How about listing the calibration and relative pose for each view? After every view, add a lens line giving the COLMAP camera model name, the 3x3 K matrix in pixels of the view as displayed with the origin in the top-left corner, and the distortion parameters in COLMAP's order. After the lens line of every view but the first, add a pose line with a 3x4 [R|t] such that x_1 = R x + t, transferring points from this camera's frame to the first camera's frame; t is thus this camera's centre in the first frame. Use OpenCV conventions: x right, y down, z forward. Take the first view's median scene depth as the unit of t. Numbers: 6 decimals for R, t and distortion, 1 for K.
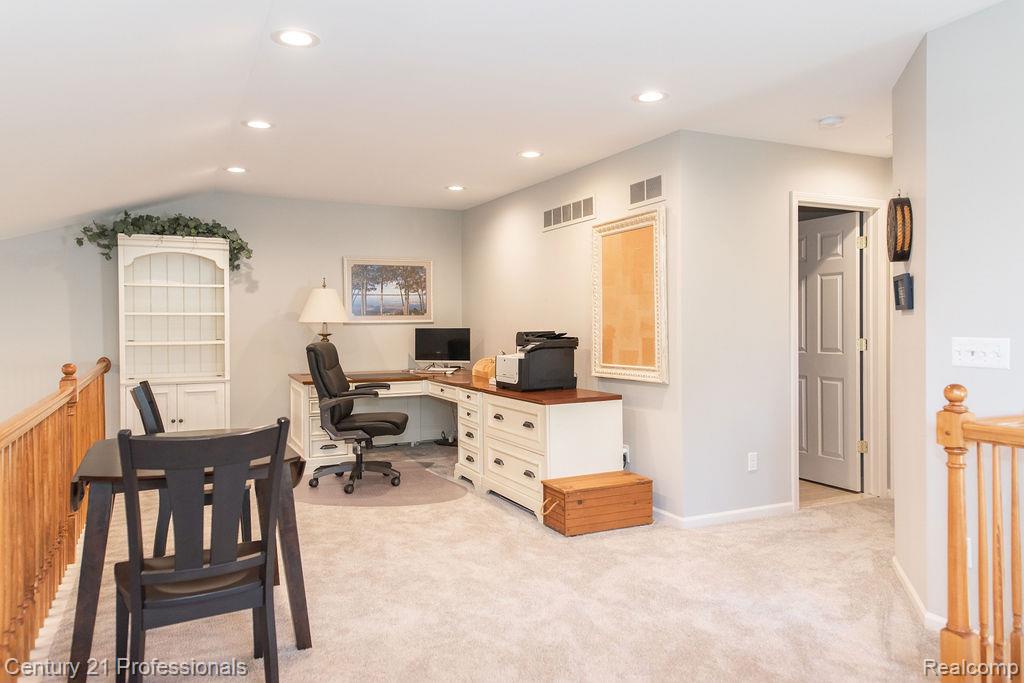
lens RADIAL K [[714.5, 0, 516.2], [0, 714.5, 331.0], [0, 0, 1]] dist [0.041689, 0.004785]
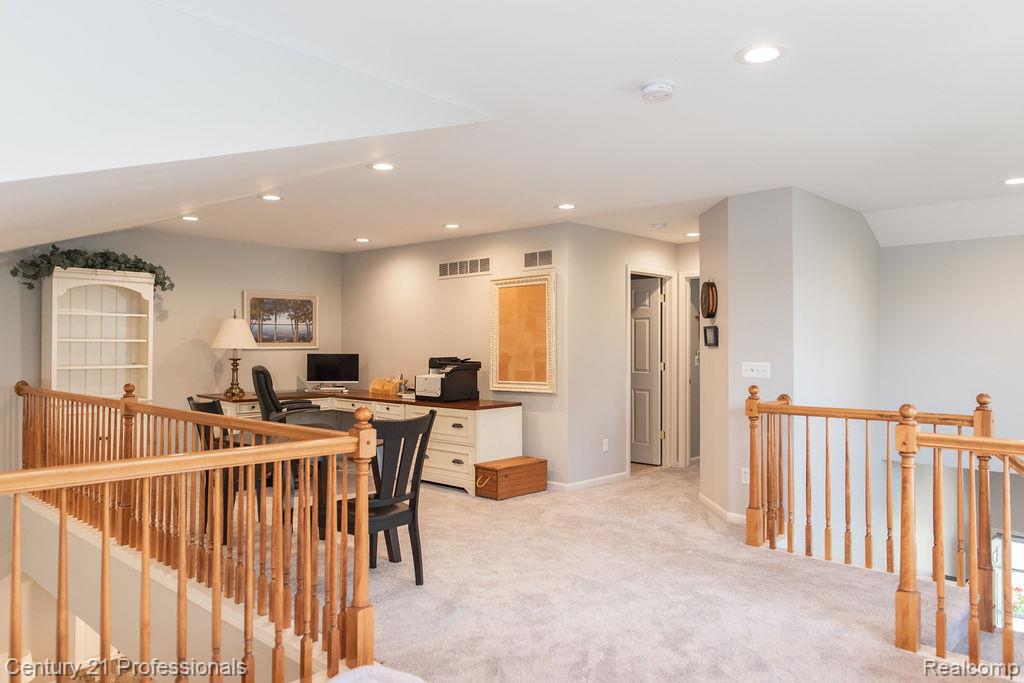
lens RADIAL K [[714.5, 0, 509.4], [0, 714.5, 347.8], [0, 0, 1]] dist [0.041689, 0.004785]
pose [[0.942613, 0.005393, 0.333843, -0.314127], [-0.002407, 0.999953, -0.009356, -0.005014], [-0.333878, 0.008016, 0.942582, -0.293142]]
